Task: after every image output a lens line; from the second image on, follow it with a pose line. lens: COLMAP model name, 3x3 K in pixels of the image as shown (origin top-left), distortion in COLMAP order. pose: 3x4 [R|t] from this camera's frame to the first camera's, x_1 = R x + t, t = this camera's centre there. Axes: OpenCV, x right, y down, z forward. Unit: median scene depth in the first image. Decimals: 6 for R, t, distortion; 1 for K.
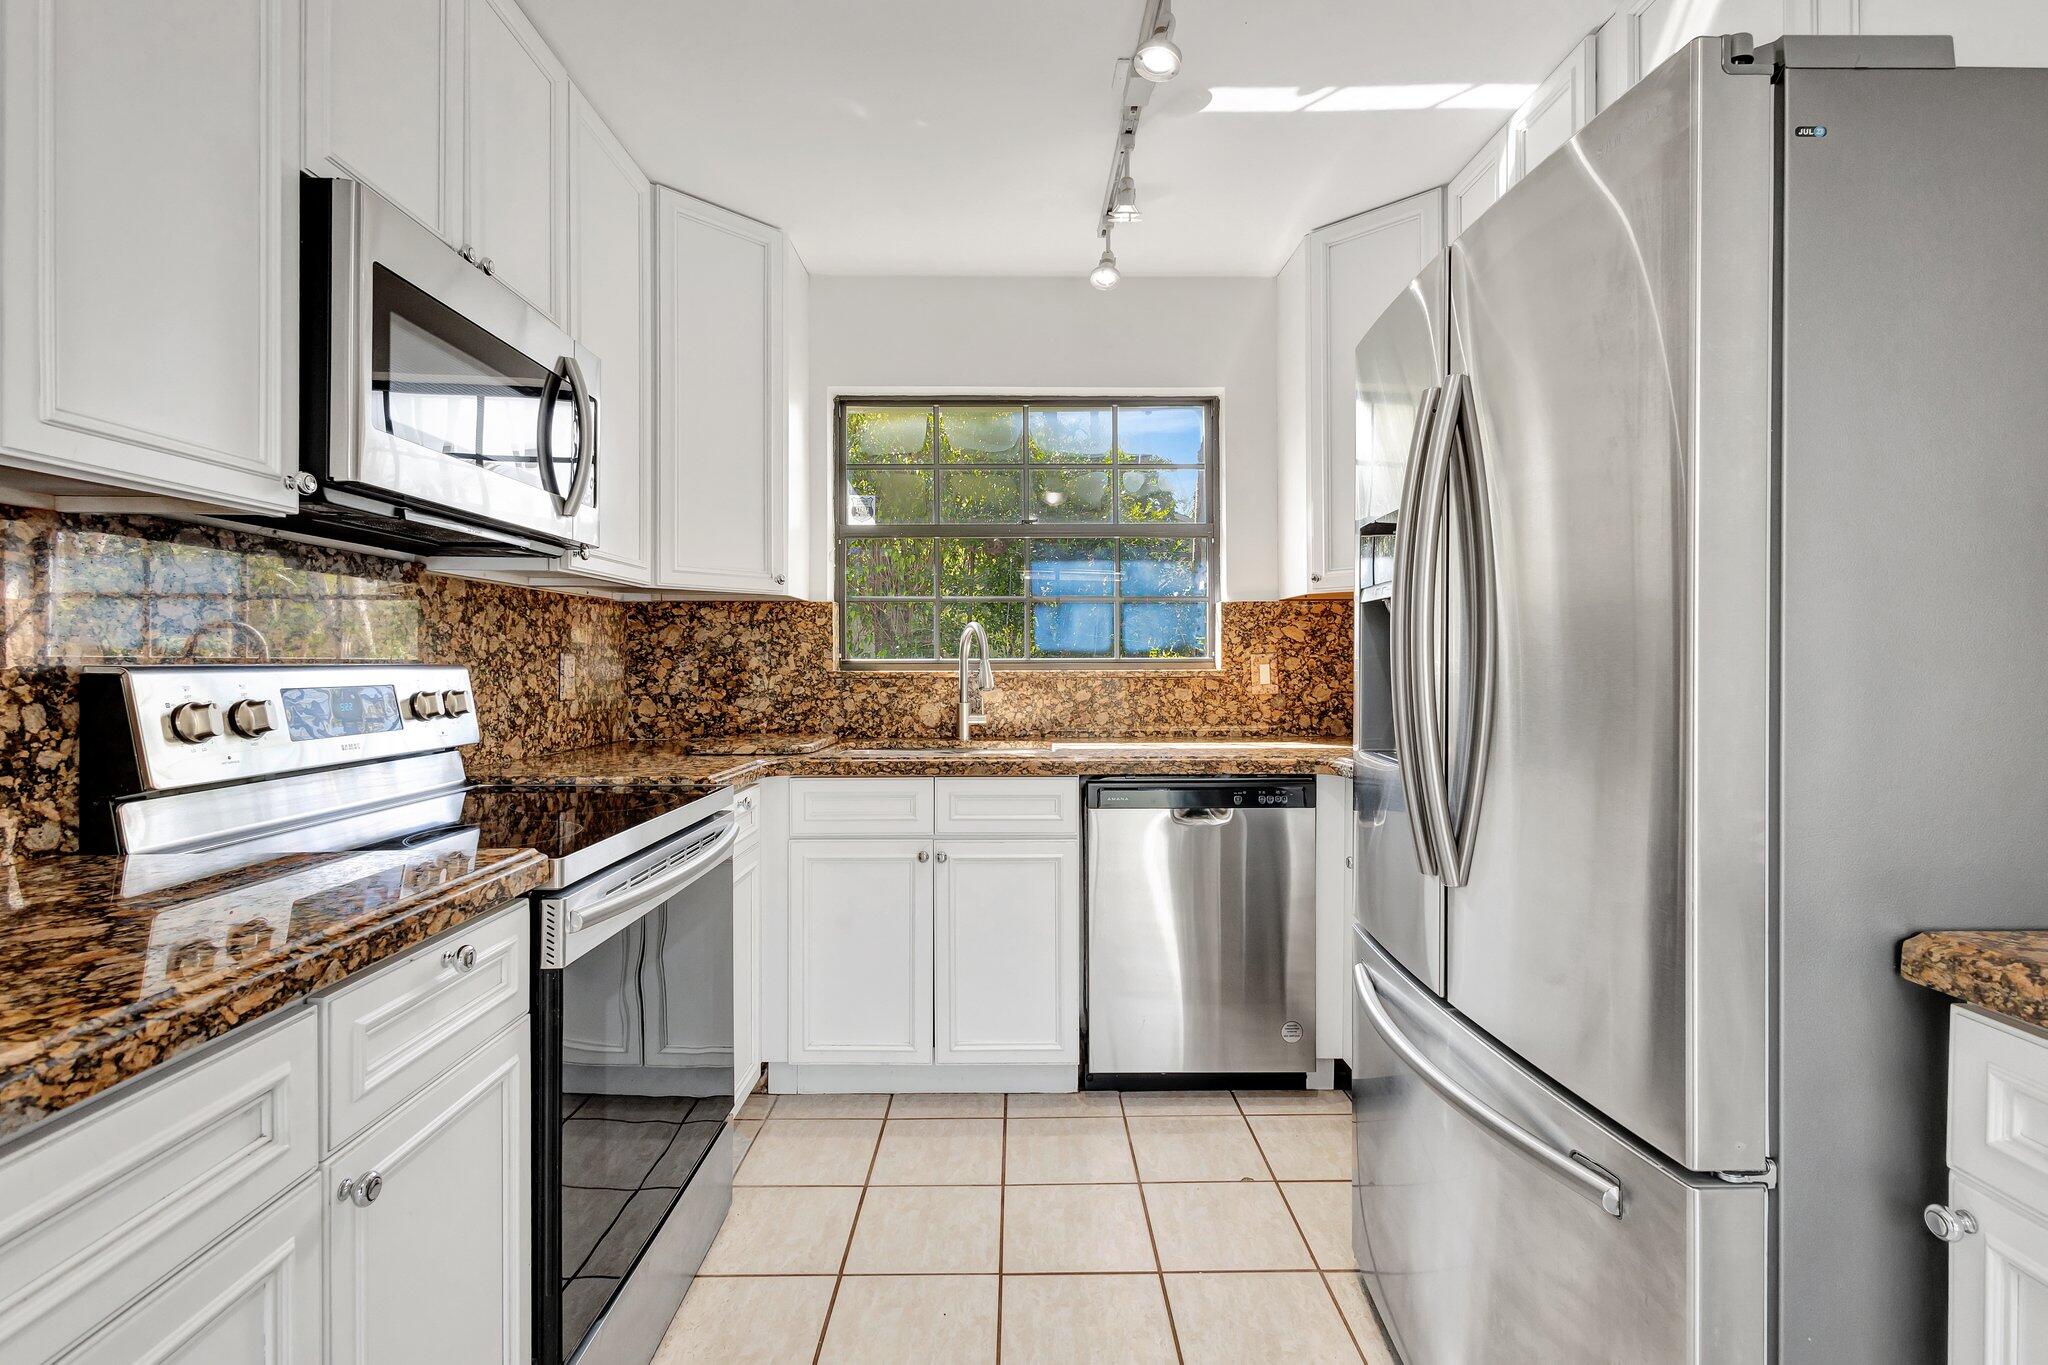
lens RADIAL K [[942.3, 0, 1032.2], [0, 942.3, 663.8], [0, 0, 1]] dist [0.004091, 0.000554]
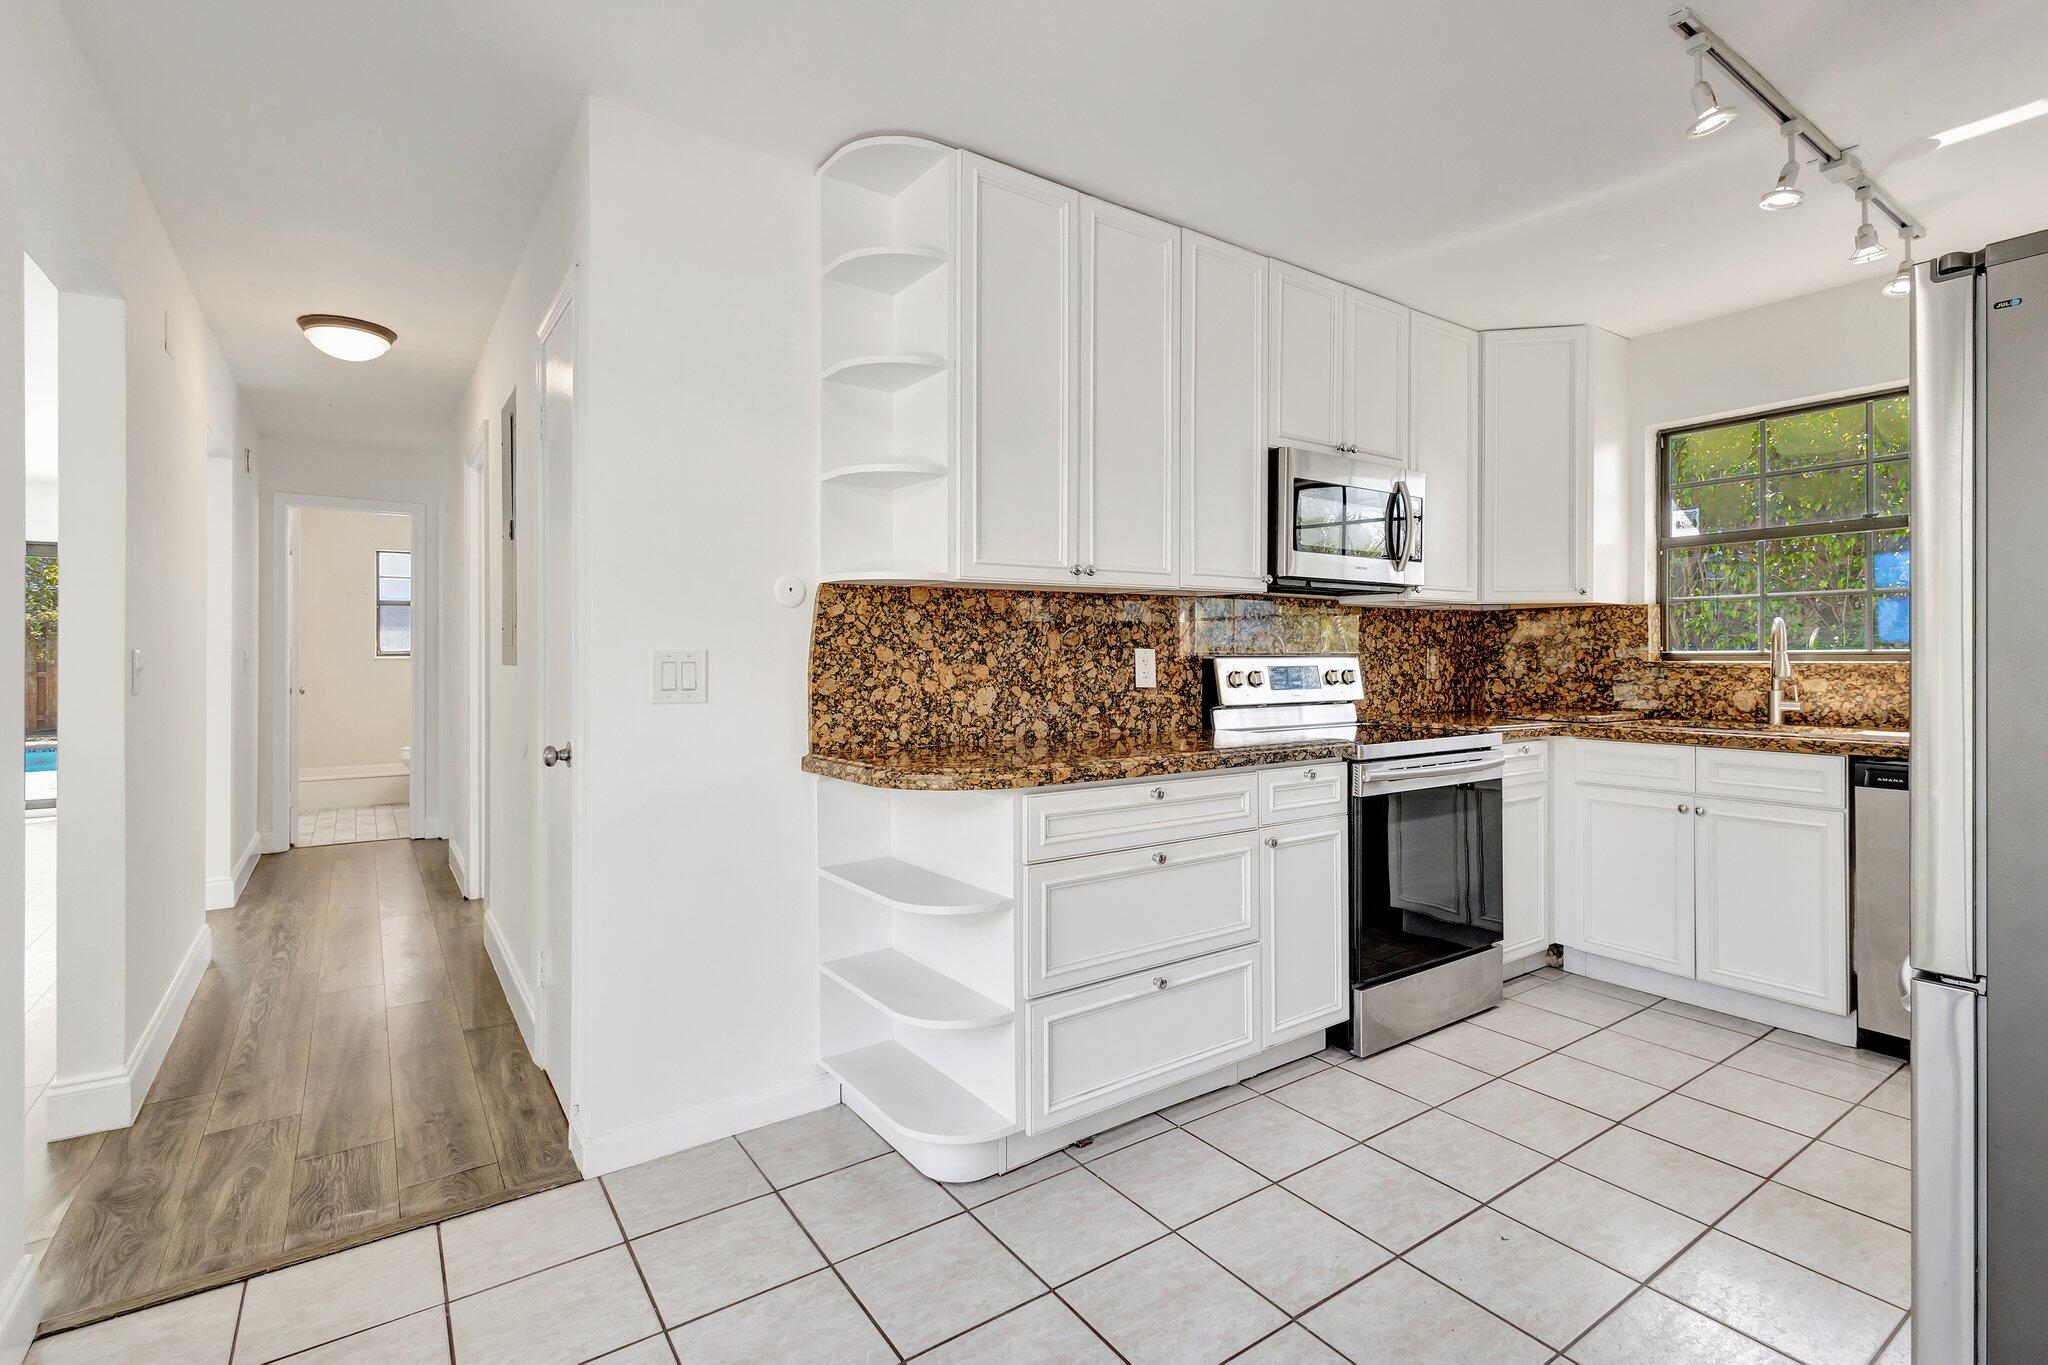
lens RADIAL K [[942.3, 0, 1025.6], [0, 942.3, 661.1], [0, 0, 1]] dist [0.004091, 0.000554]
pose [[0.553828, 0.004153, -0.832621, 0.428865], [-0.000405, 0.999989, 0.004718, 0.002433], [0.832631, -0.002276, 0.553823, -0.407959]]
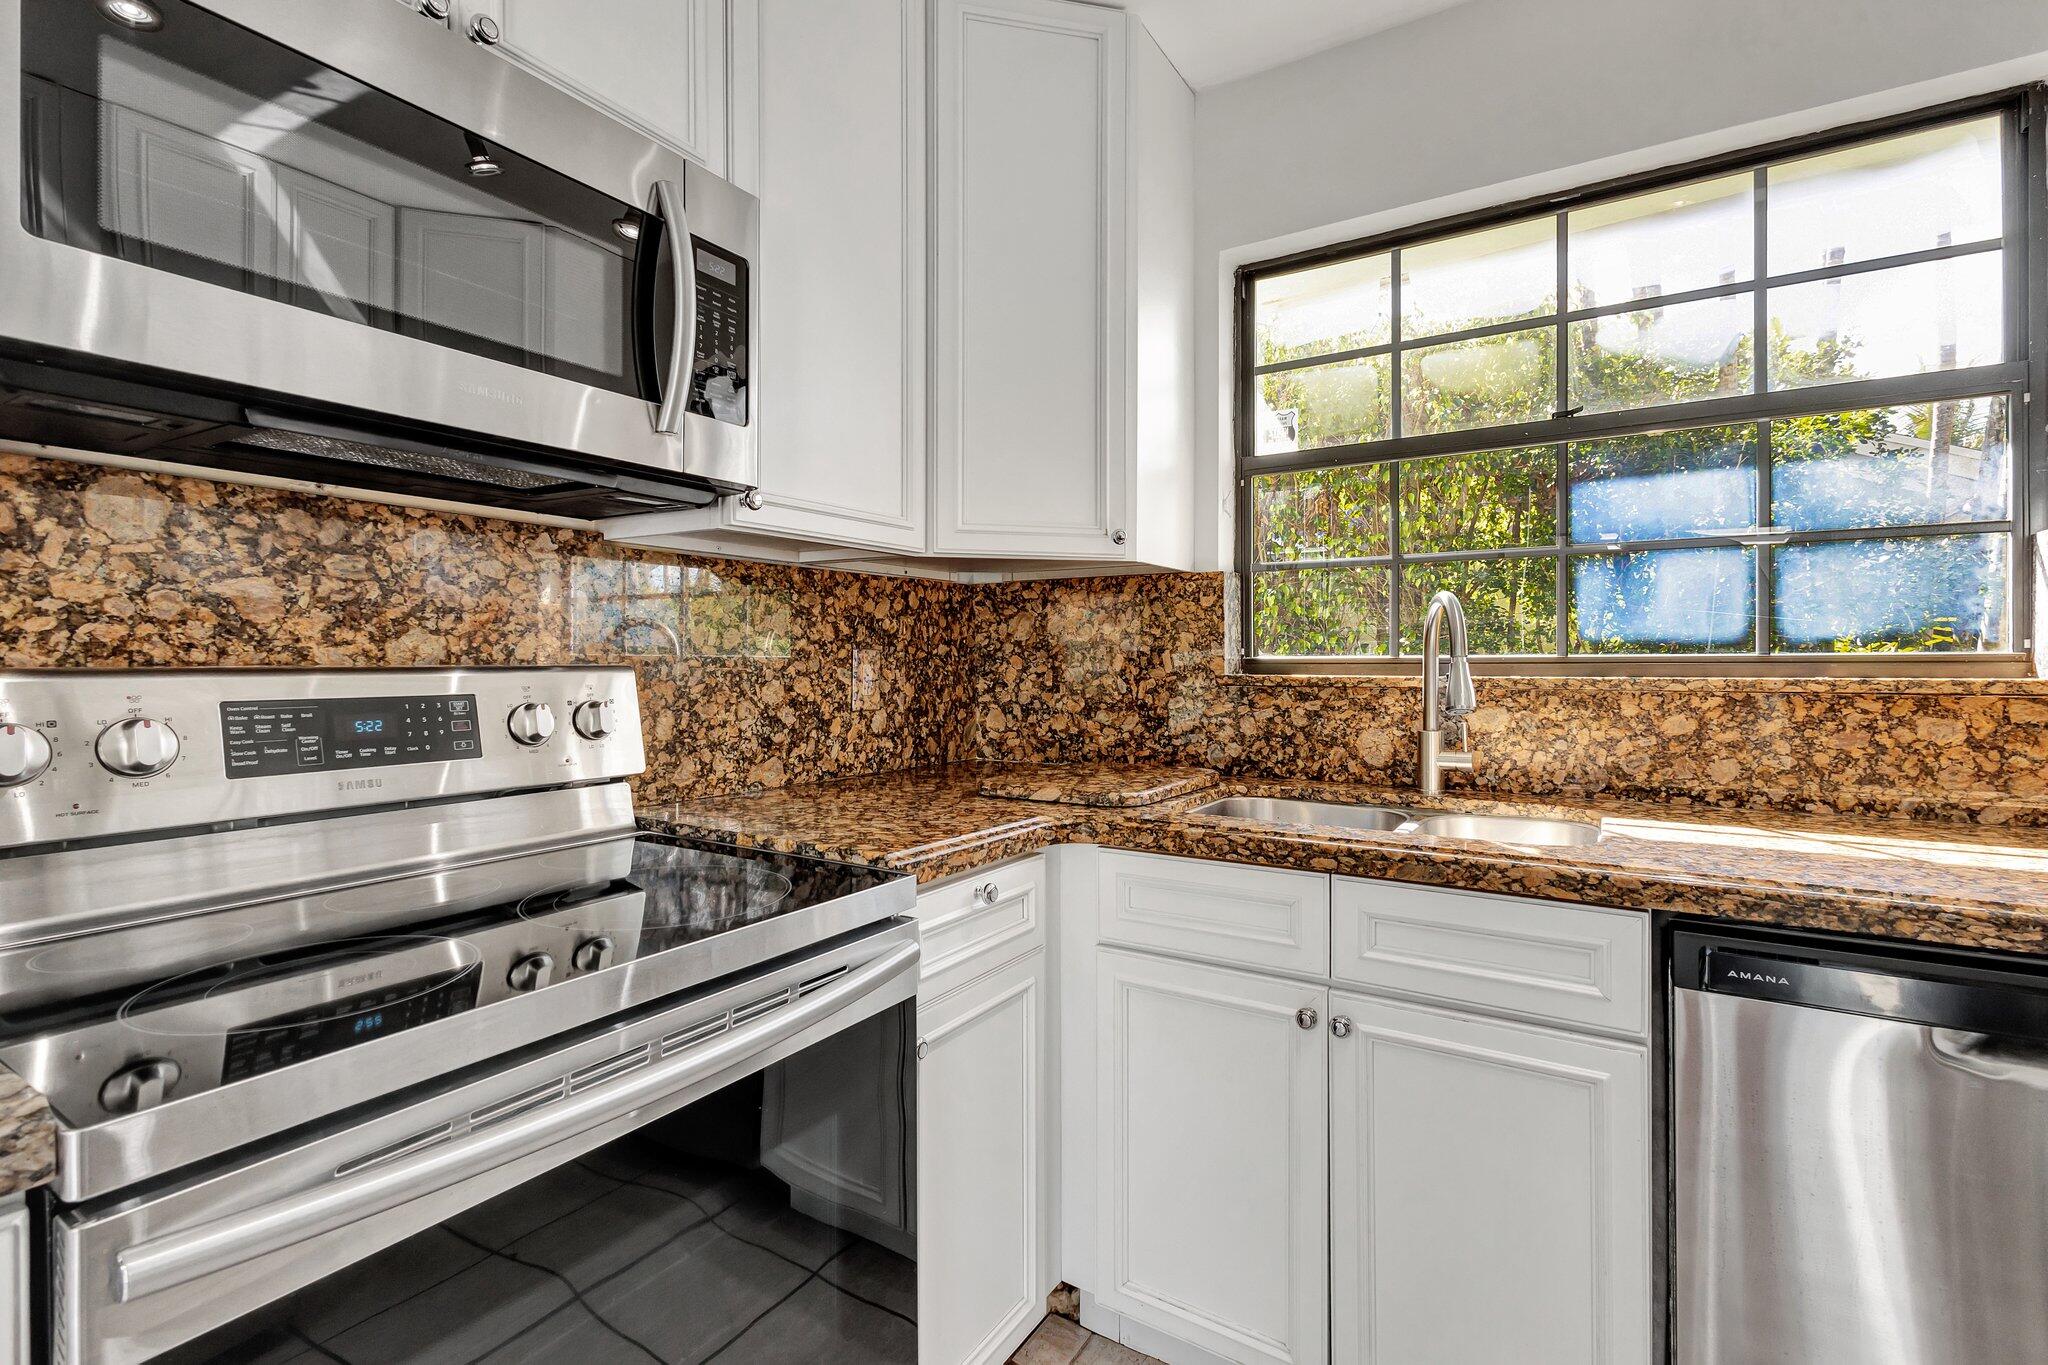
lens RADIAL K [[942.3, 0, 1028.4], [0, 942.3, 667.7], [0, 0, 1]] dist [0.004091, 0.000554]
pose [[0.838706, 0.004908, -0.544562, 0.044014], [-0.000985, 0.999971, 0.007496, -0.002398], [0.544583, -0.005751, 0.838687, 0.437982]]
